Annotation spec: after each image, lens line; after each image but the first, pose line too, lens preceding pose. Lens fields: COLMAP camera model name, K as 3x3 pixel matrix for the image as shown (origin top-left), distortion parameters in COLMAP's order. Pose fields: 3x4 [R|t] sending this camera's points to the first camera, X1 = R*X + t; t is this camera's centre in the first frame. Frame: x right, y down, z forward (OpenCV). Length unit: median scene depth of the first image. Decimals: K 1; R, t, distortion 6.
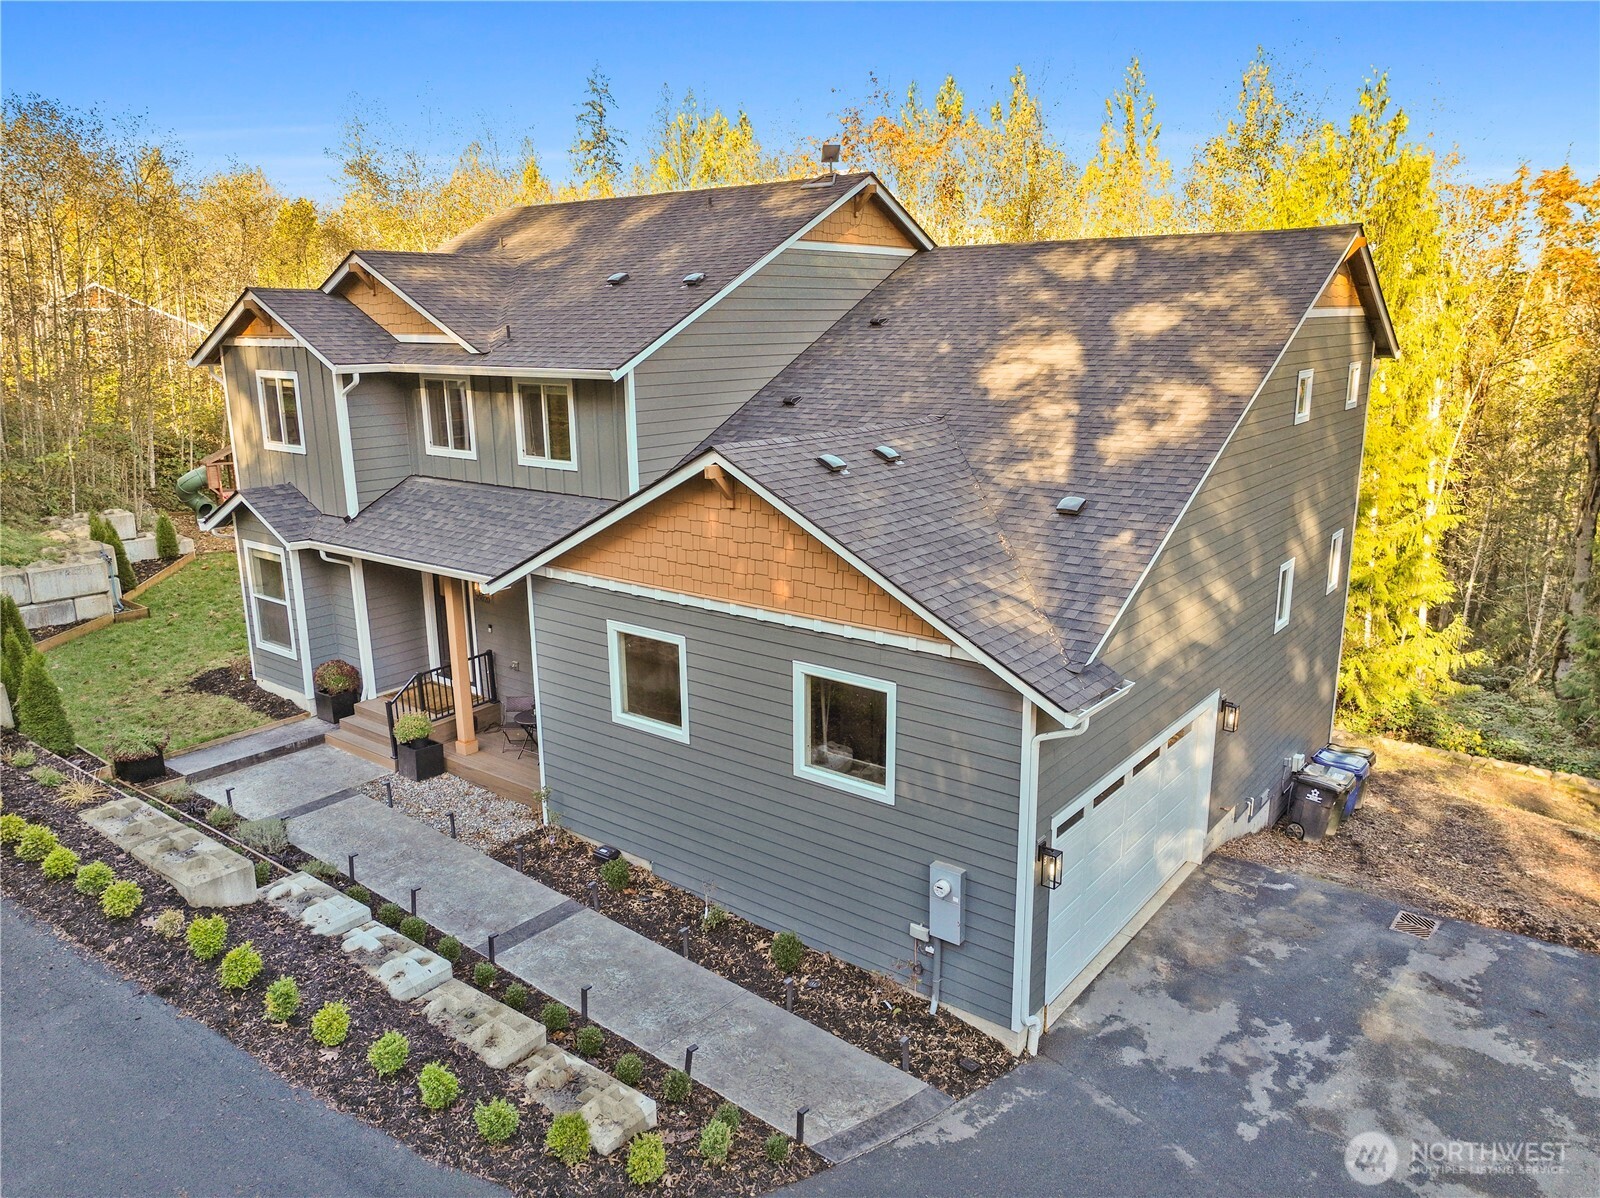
lens RADIAL K [[1144.4, 0, 808.4], [0, 1144.4, 640.4], [0, 0, 1]] dist [0.003174, 0.000730]
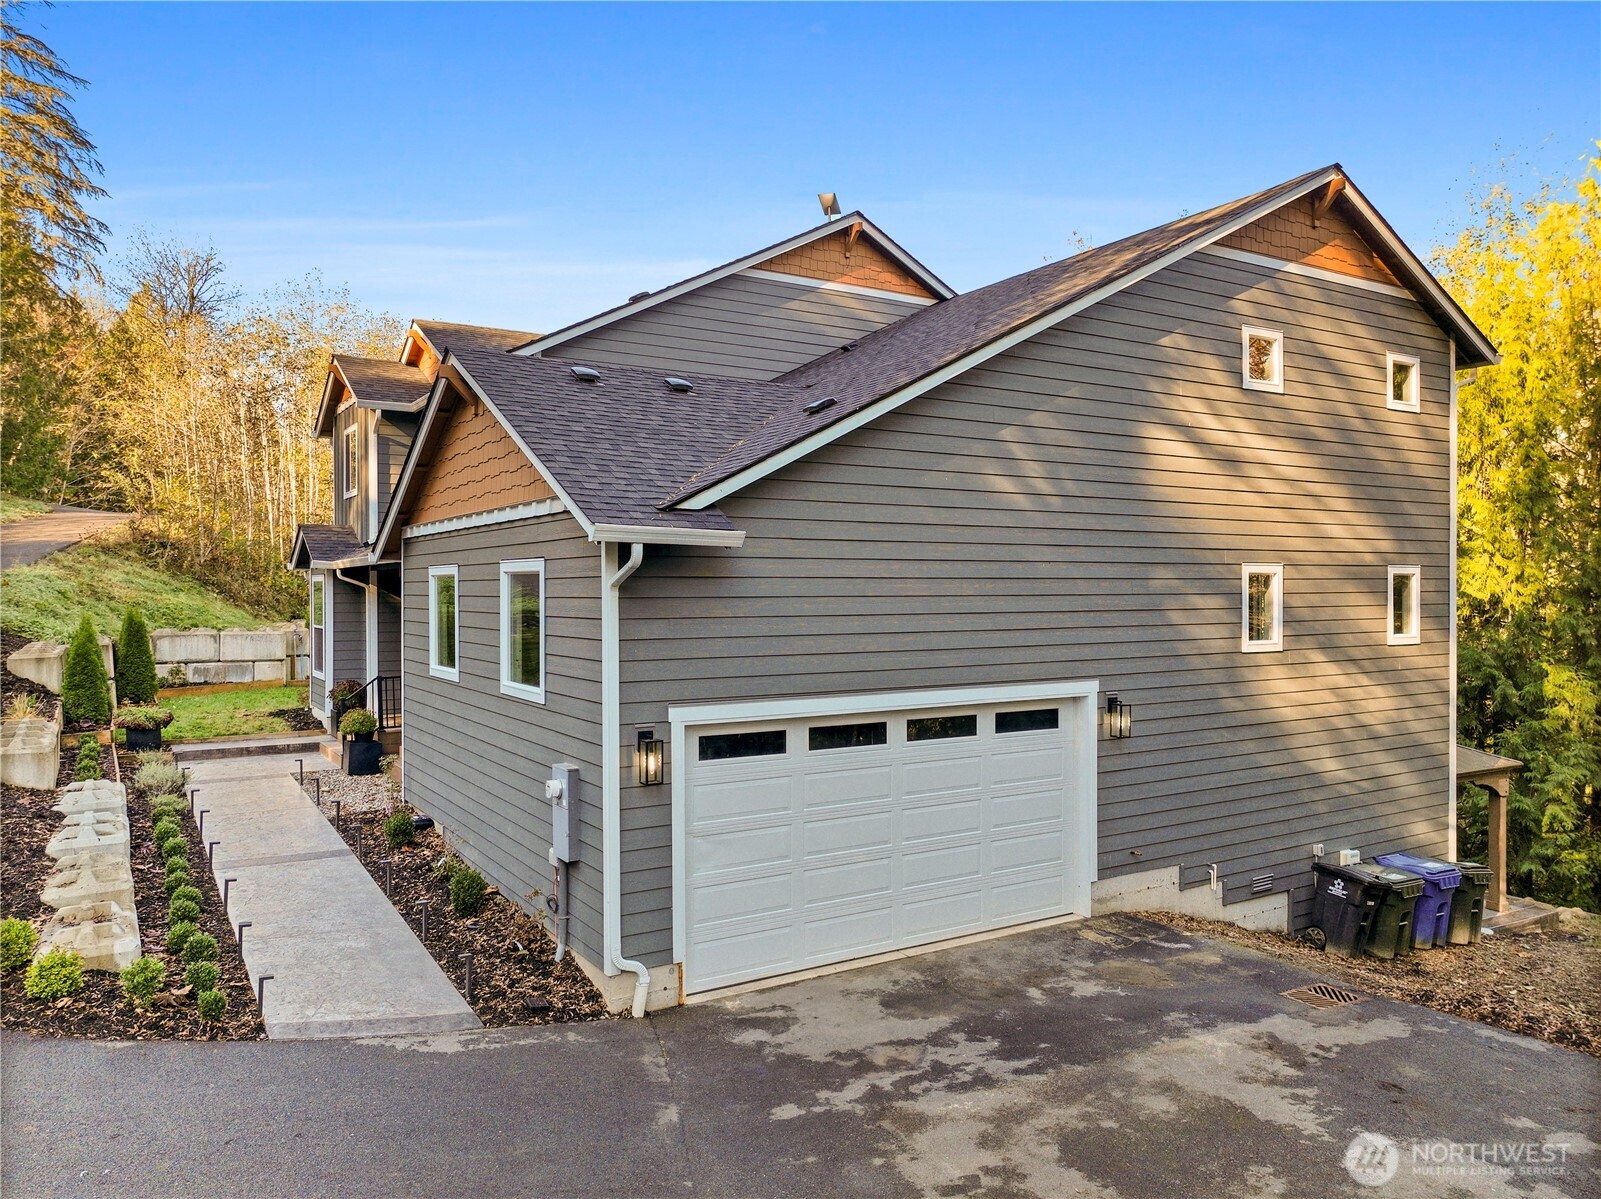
lens RADIAL K [[1145.1, 0, 808.9], [0, 1145.1, 640.9], [0, 0, 1]] dist [0.003174, 0.000730]
pose [[0.935588, 0.020852, -0.352476, 0.556875], [-0.102594, 0.971241, -0.214861, 0.256628], [0.337859, 0.237183, 0.910821, 0.247548]]
